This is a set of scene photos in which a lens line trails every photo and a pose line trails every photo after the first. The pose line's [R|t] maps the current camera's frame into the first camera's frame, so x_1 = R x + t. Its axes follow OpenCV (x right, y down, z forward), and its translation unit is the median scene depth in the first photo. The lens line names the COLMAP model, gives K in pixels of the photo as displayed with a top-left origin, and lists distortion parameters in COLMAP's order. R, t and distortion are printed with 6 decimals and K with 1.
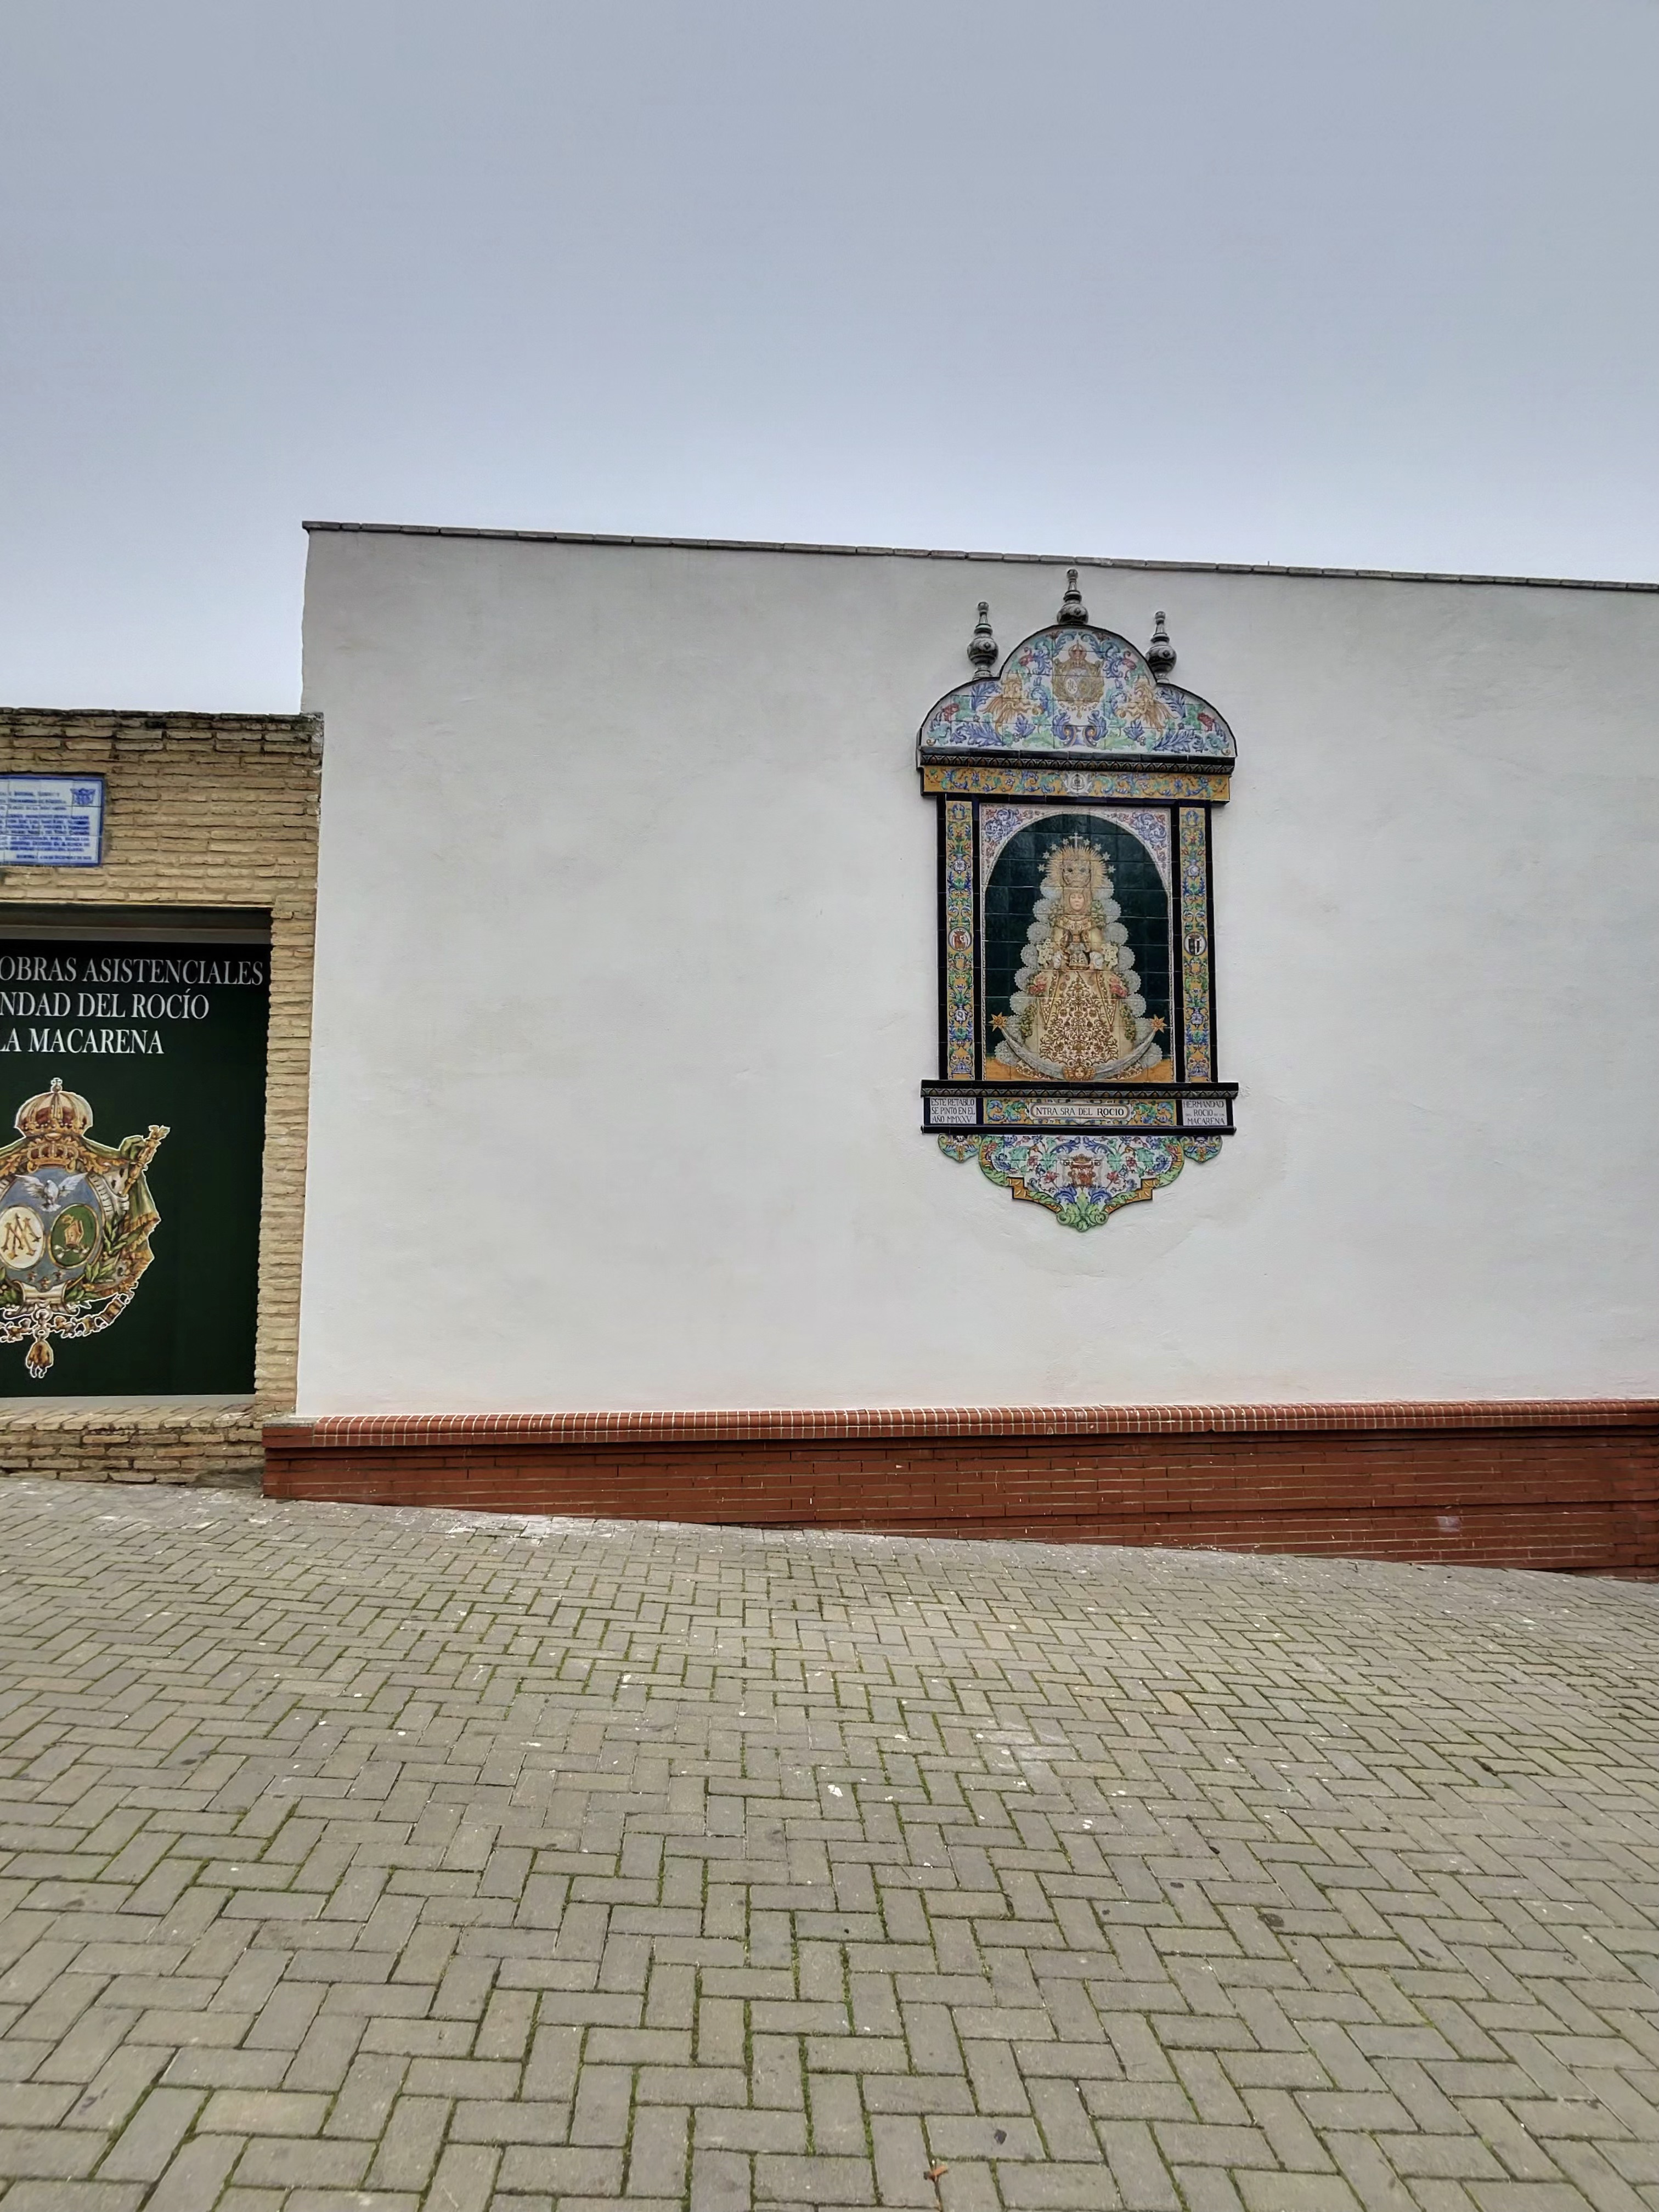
lens RADIAL K [[1269.2, 0, 831.0], [0, 1269.2, 1102.3], [0, 0, 1]] dist [0.001833, 0.000237]
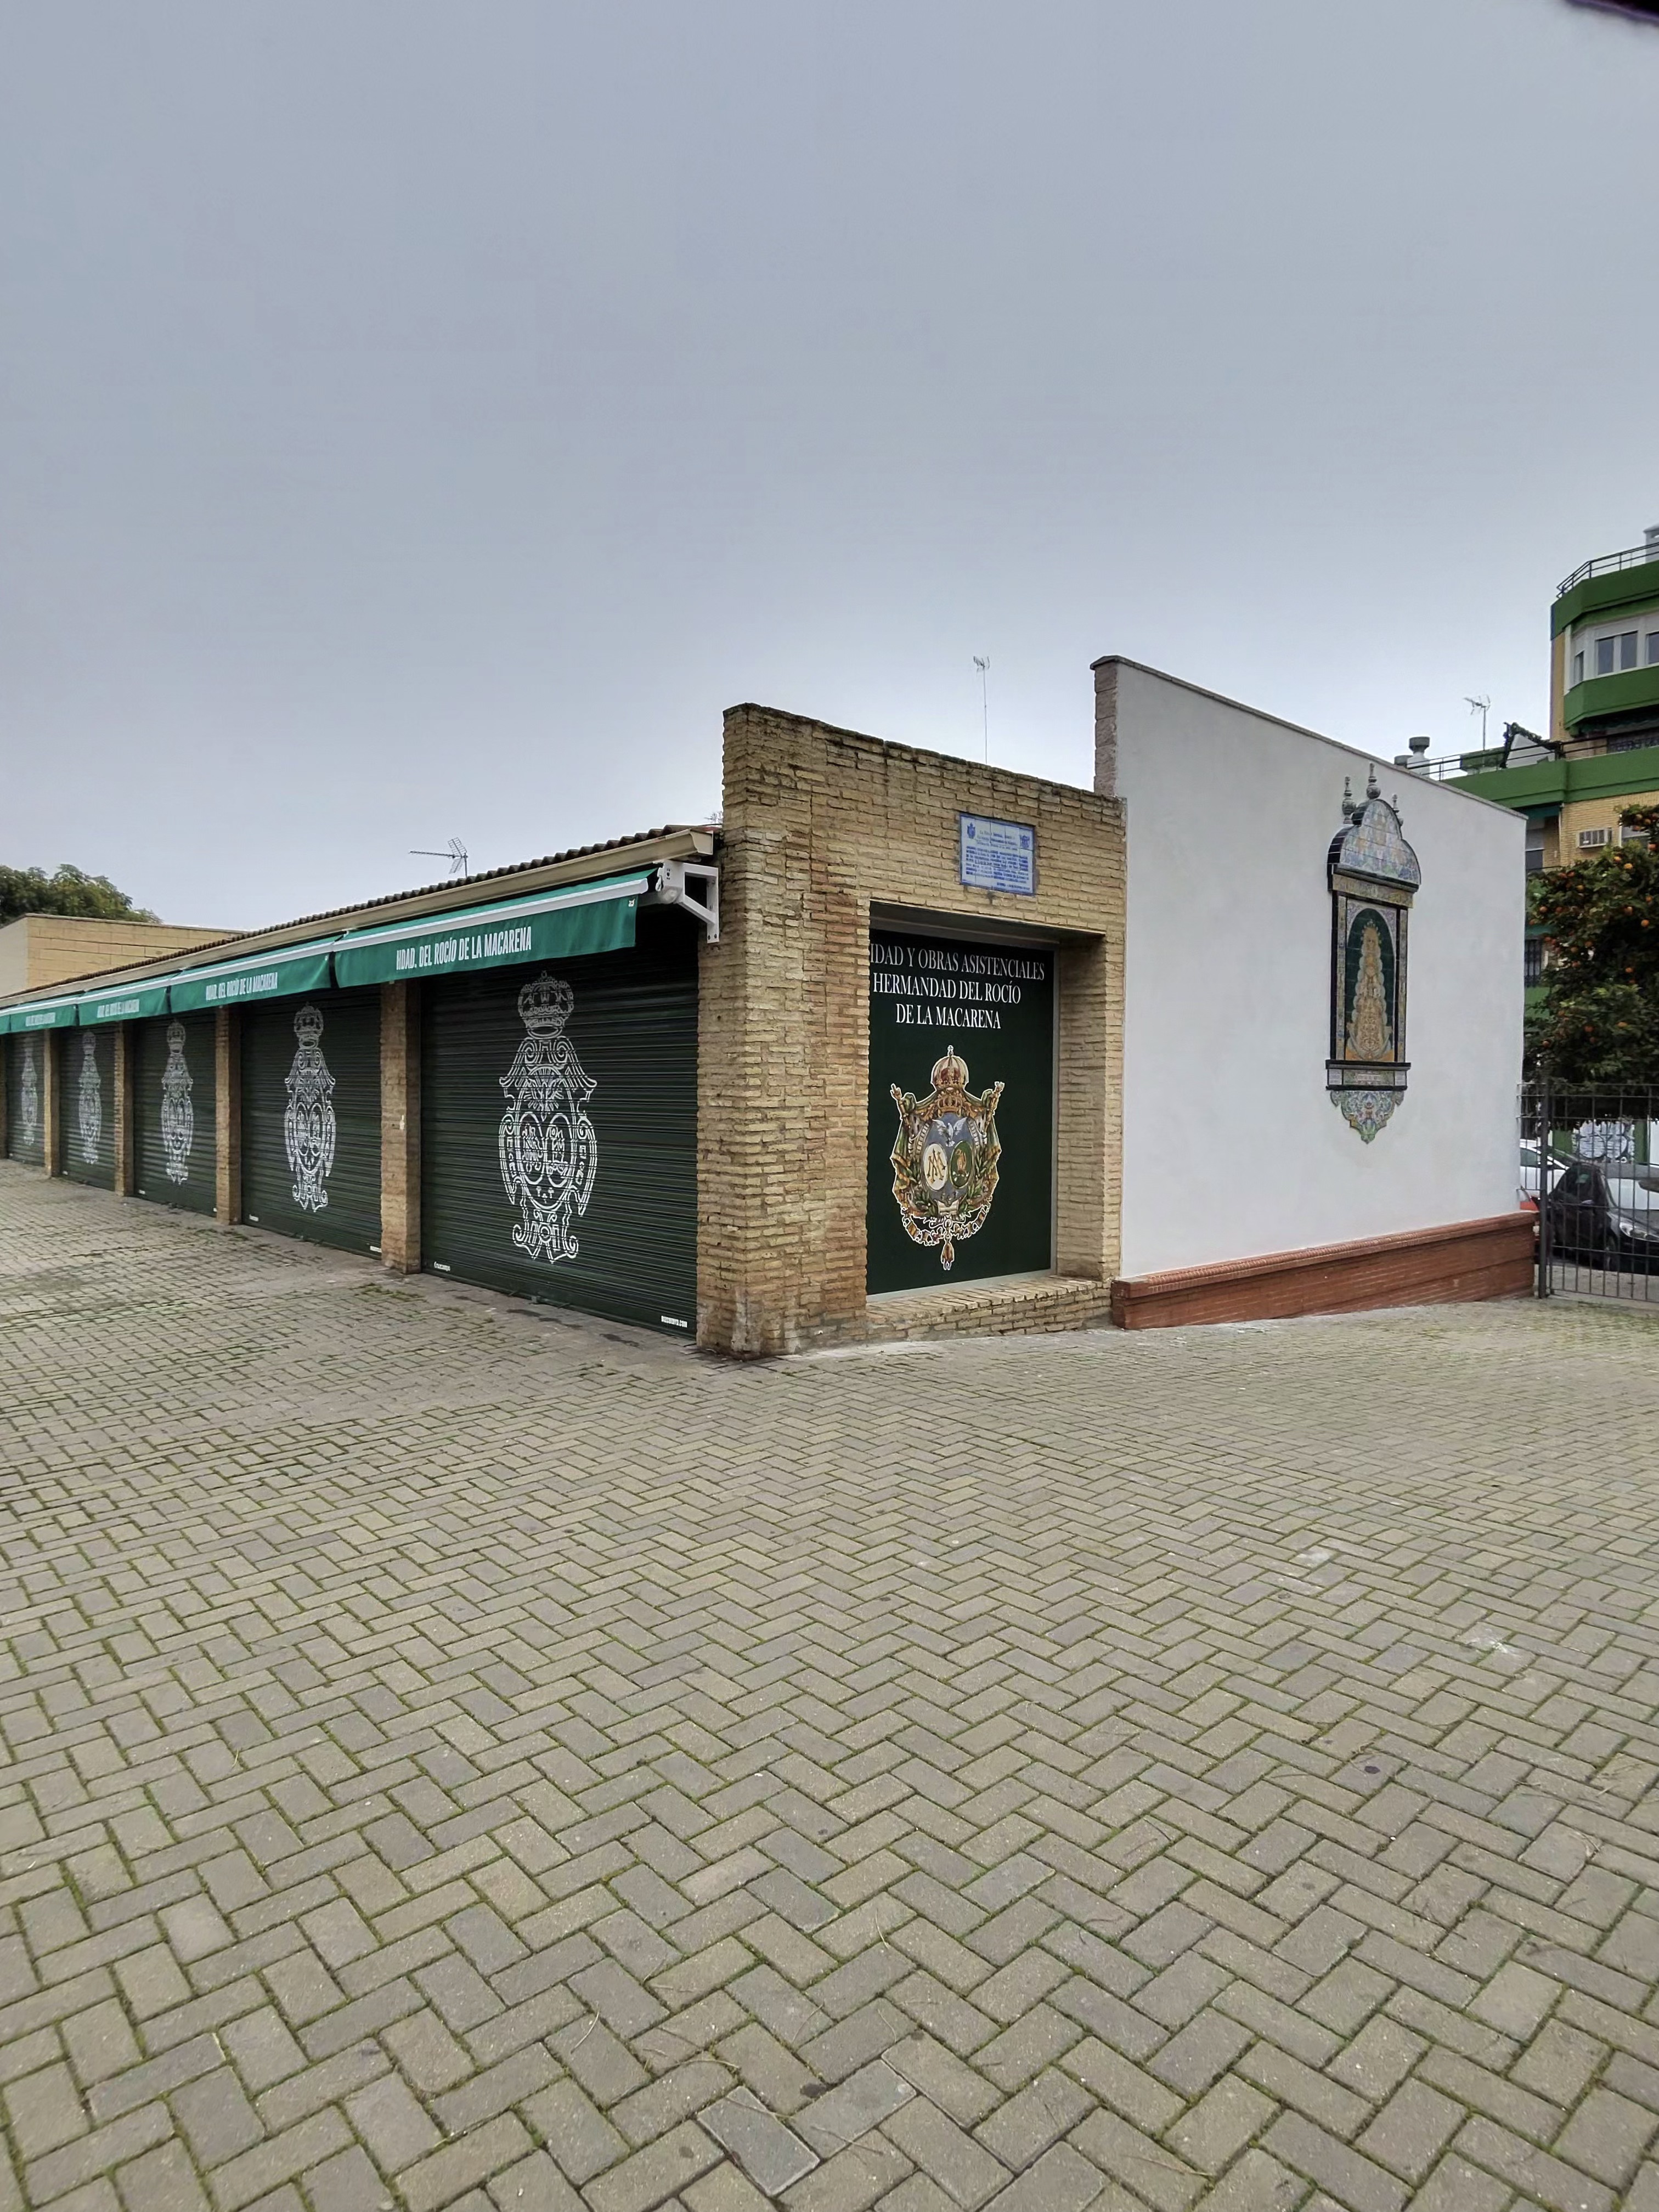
lens RADIAL K [[1269.2, 0, 837.9], [0, 1269.2, 1106.8], [0, 0, 1]] dist [0.001833, 0.000237]
pose [[0.795192, -0.005500, 0.606333, -1.507259], [-0.055805, 0.995051, 0.082213, -0.057891], [-0.603784, -0.099211, 0.790950, 0.024441]]
